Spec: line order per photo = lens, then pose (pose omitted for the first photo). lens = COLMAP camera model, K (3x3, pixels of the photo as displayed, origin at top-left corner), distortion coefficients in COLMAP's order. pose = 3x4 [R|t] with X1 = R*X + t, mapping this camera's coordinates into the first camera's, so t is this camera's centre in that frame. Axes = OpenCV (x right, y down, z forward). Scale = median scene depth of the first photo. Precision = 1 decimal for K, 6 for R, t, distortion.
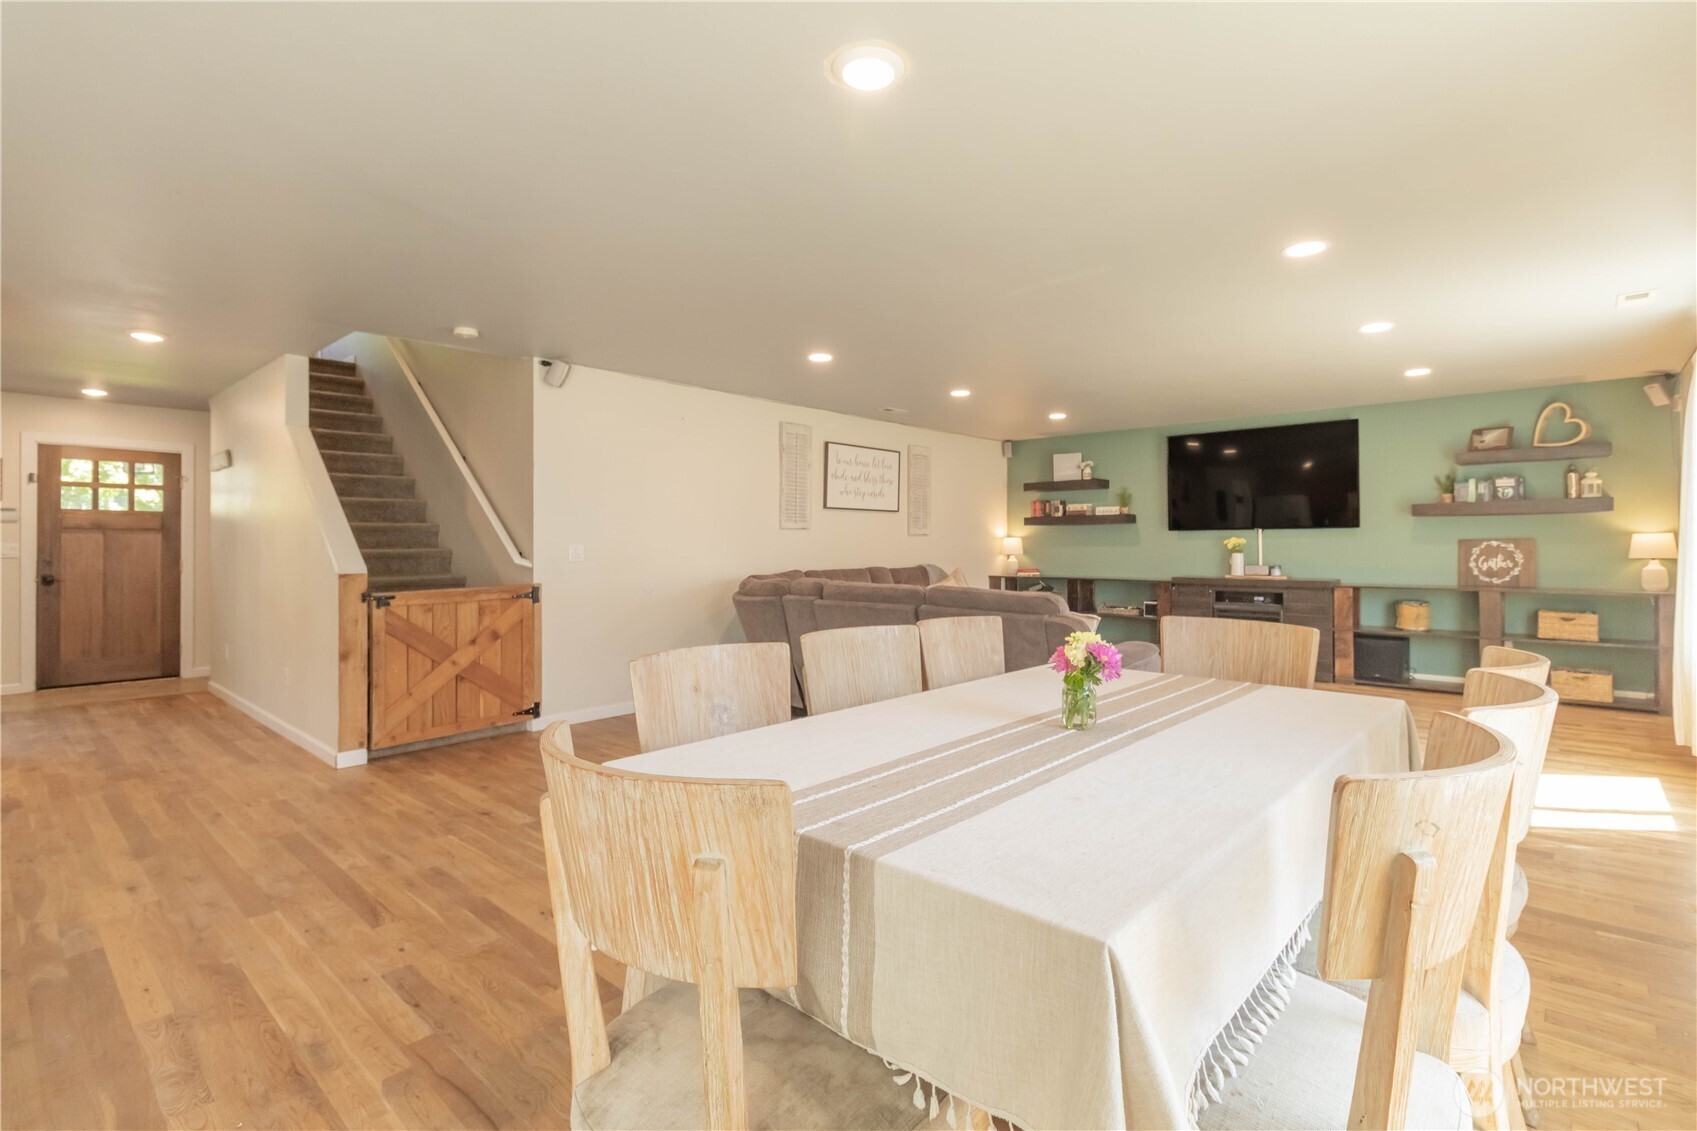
lens RADIAL K [[814.2, 0, 842.6], [0, 814.2, 534.1], [0, 0, 1]] dist [0.005875, 0.000068]
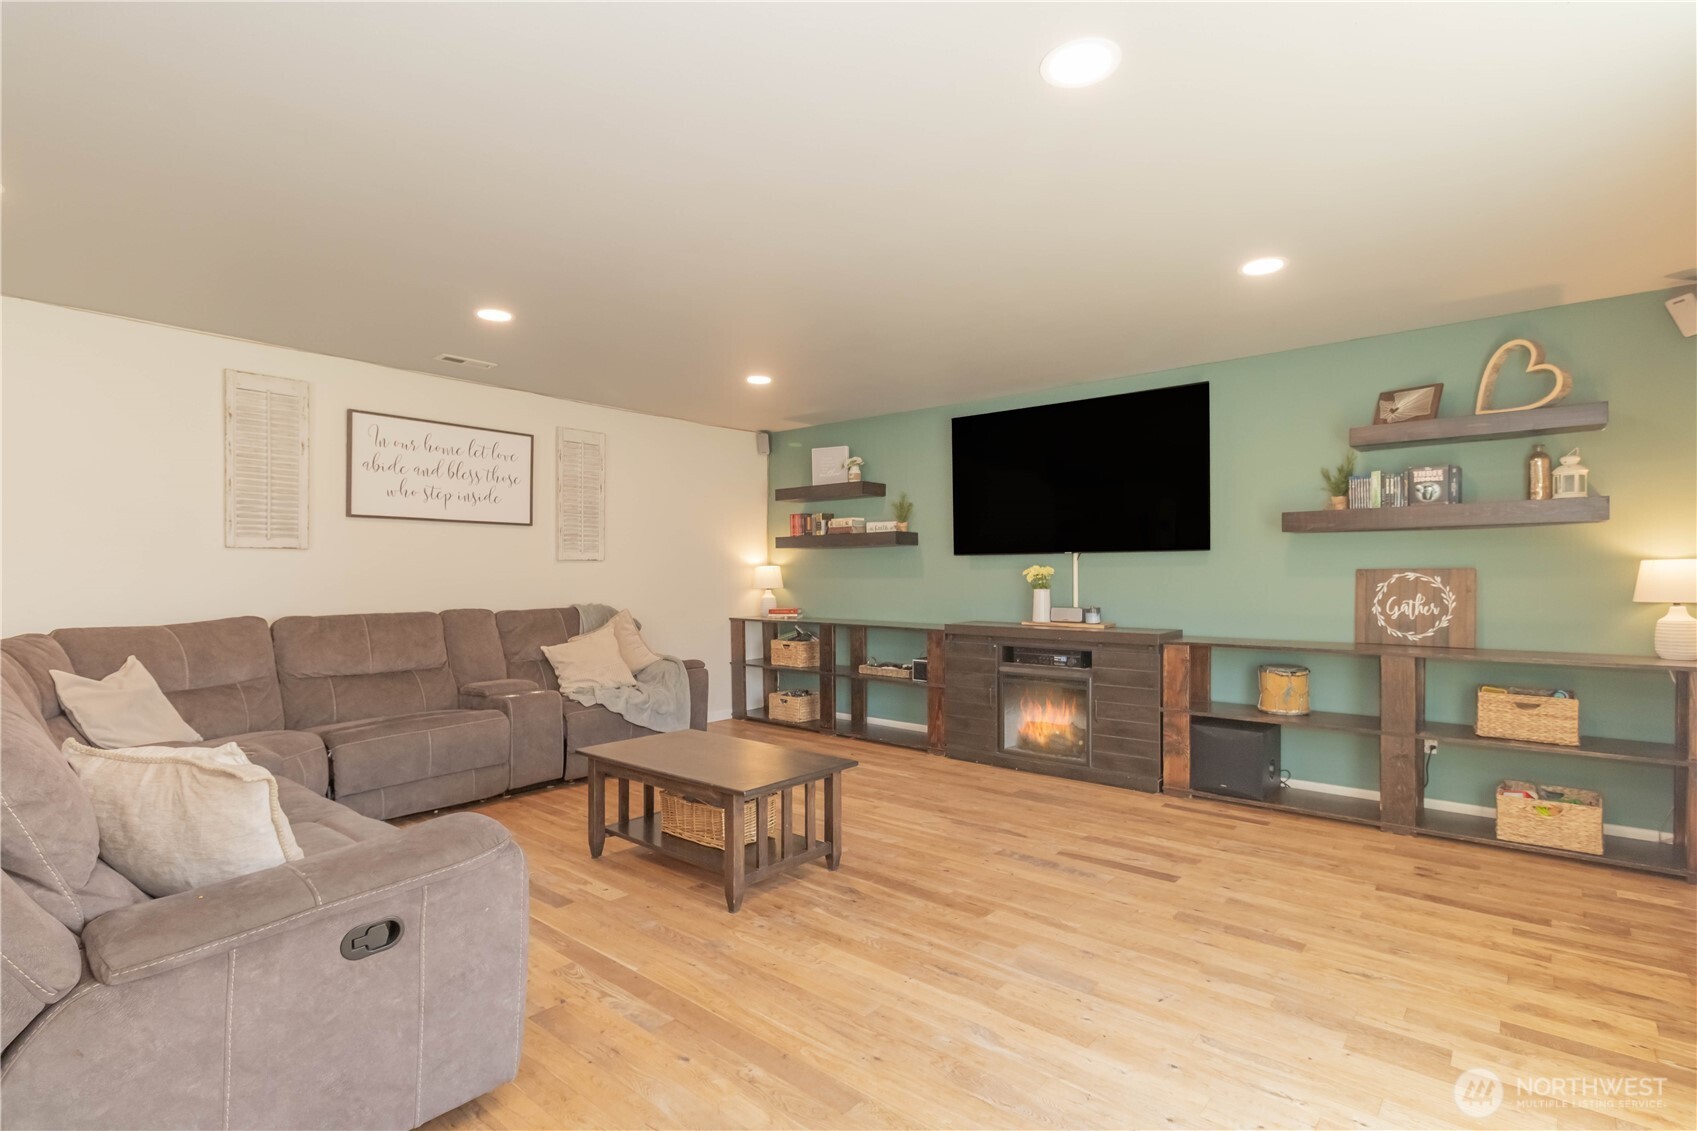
lens RADIAL K [[791.5, 0, 833.0], [0, 791.5, 573.8], [0, 0, 1]] dist [0.007672, -0.000760]
pose [[0.999989, 0.003067, 0.003496, 0.343496], [-0.003111, 0.999914, 0.012769, 0.003314], [-0.003457, -0.012780, 0.999912, 0.384209]]
